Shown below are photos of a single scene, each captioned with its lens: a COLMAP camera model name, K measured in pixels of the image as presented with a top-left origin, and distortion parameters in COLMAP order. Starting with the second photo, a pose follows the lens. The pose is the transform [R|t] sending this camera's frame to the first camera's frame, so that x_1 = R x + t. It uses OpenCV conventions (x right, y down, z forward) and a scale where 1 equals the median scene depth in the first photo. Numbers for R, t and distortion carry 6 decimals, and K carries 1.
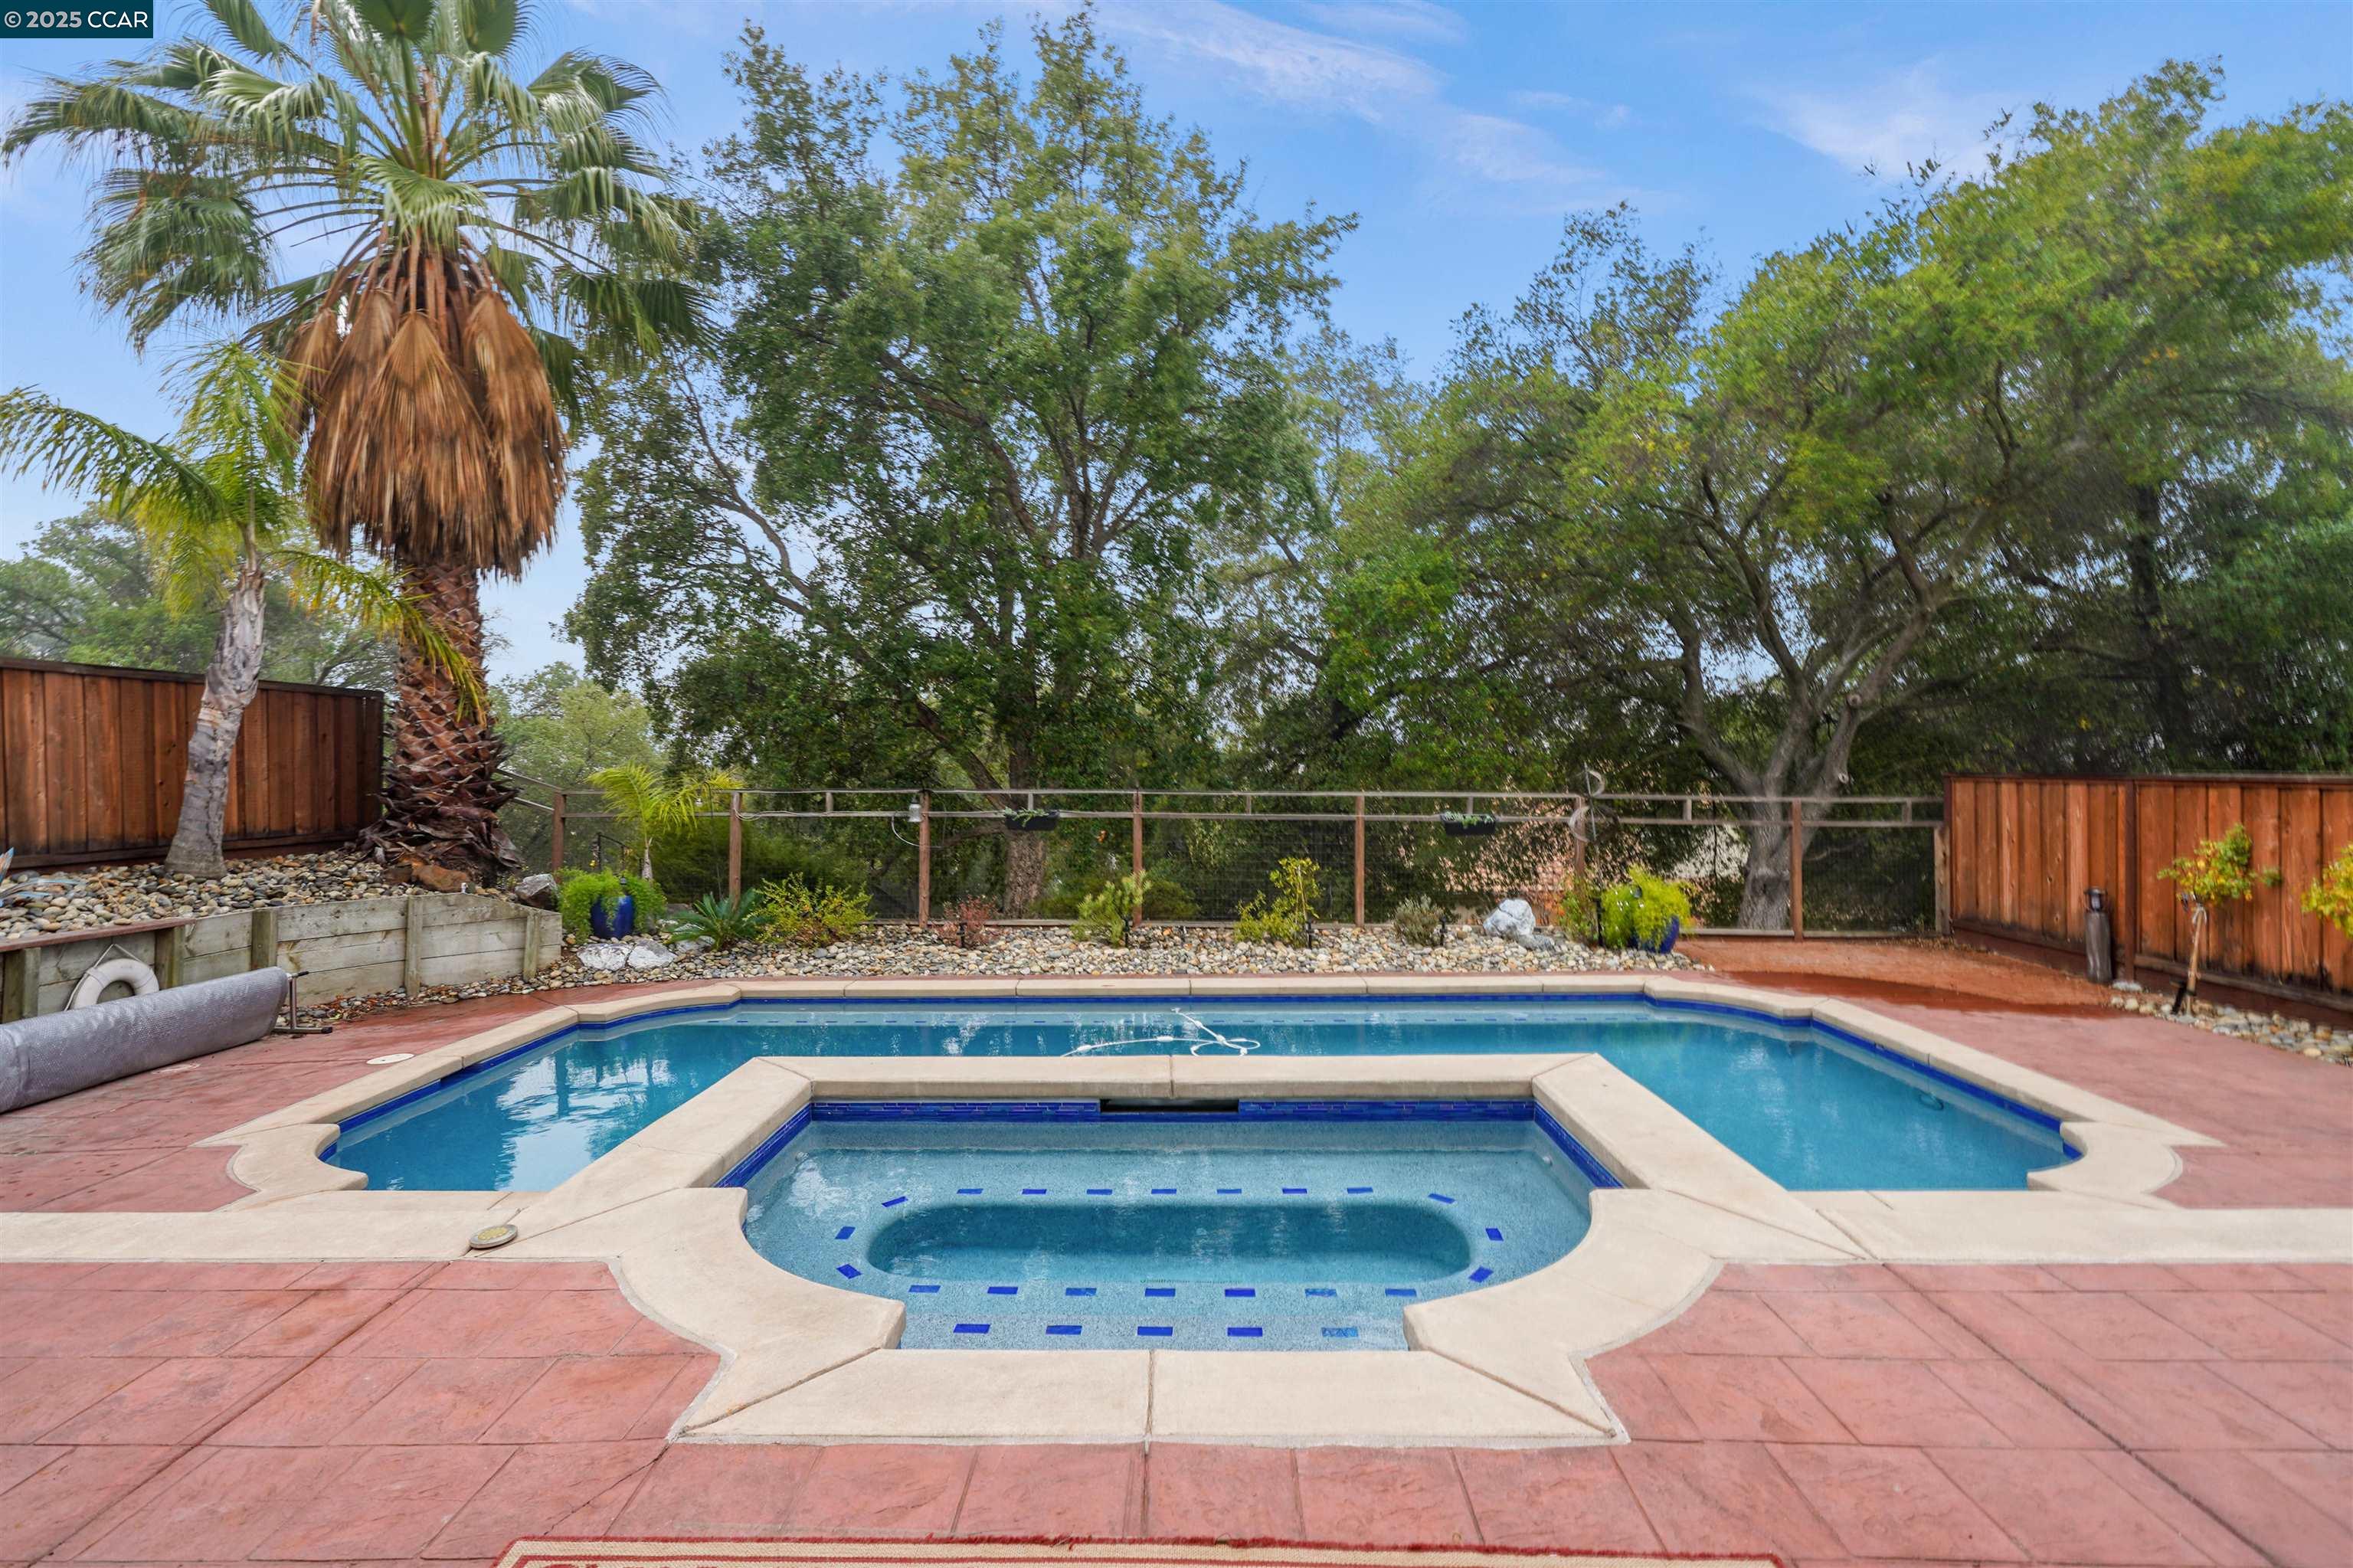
lens RADIAL K [[1074.9, 0, 1176.5], [0, 1074.9, 784.0], [0, 0, 1]] dist [-0.056966, -0.000001]
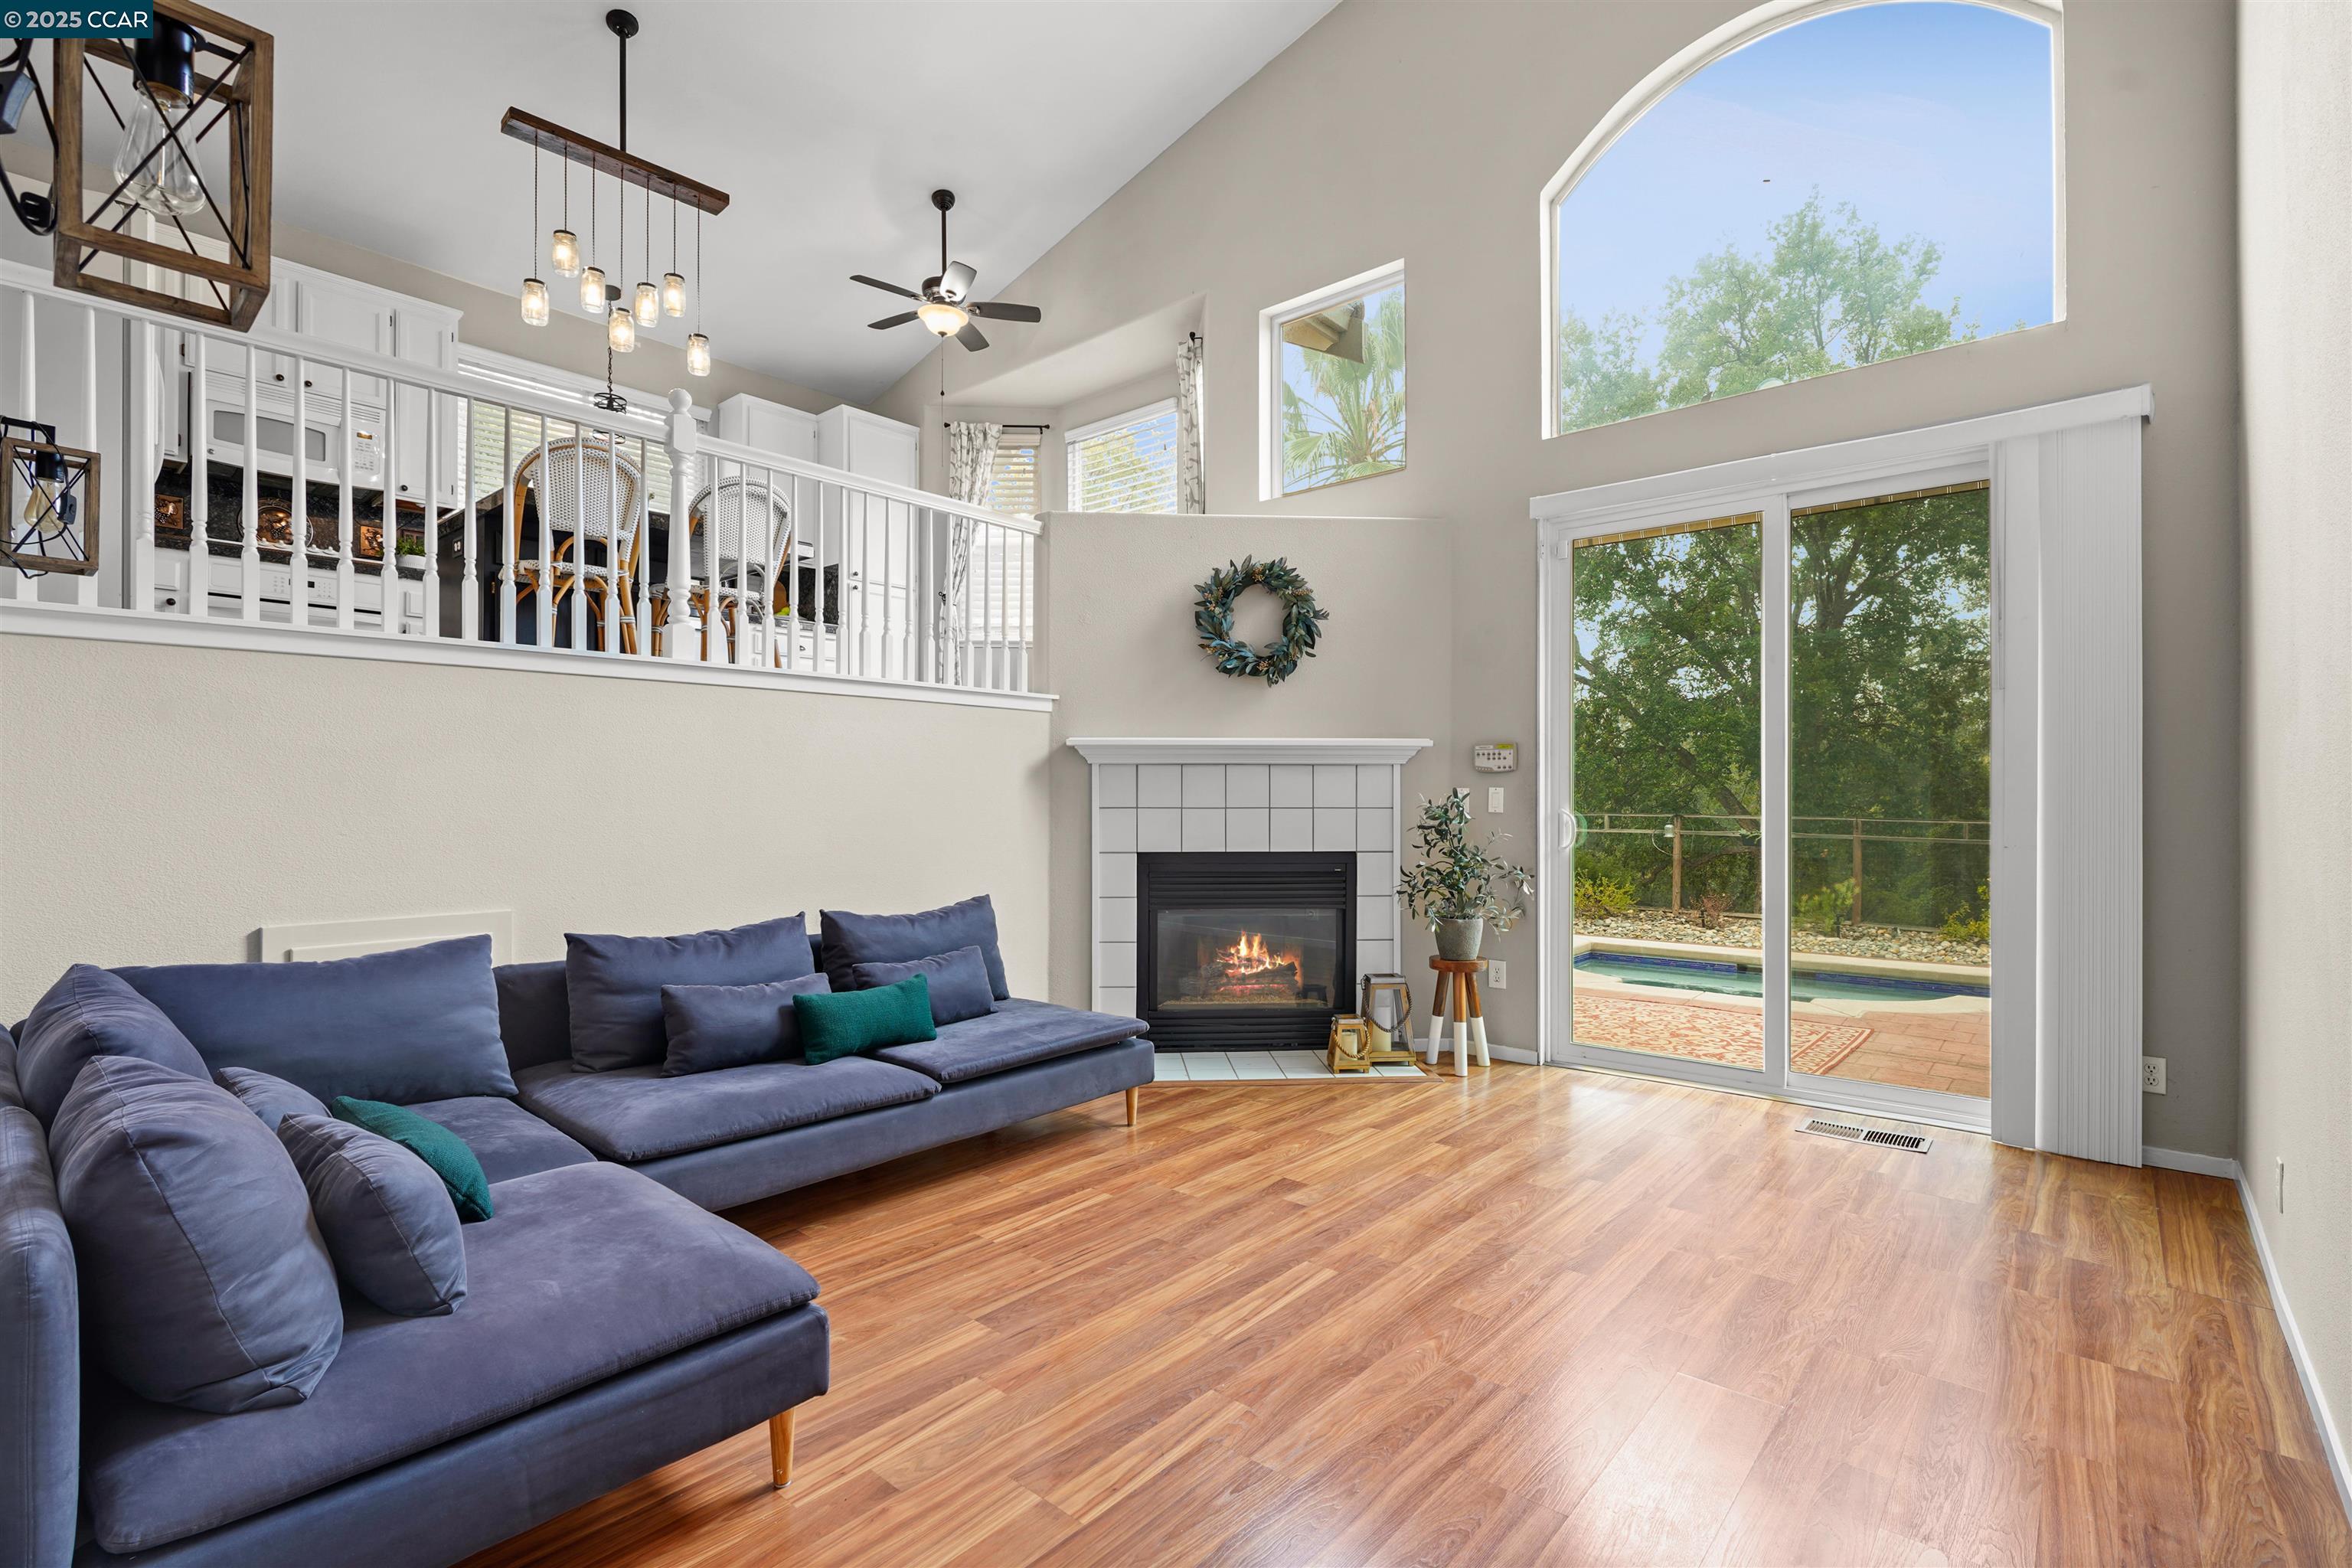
lens RADIAL K [[1080.9, 0, 1178.4], [0, 1080.9, 798.3], [0, 0, 1]] dist [-0.000235, 0.000113]
pose [[0.765953, 0.006054, -0.642869, 0.168069], [-0.014706, 0.999859, -0.008106, 0.004806], [0.642729, 0.015663, 0.765934, -0.485448]]
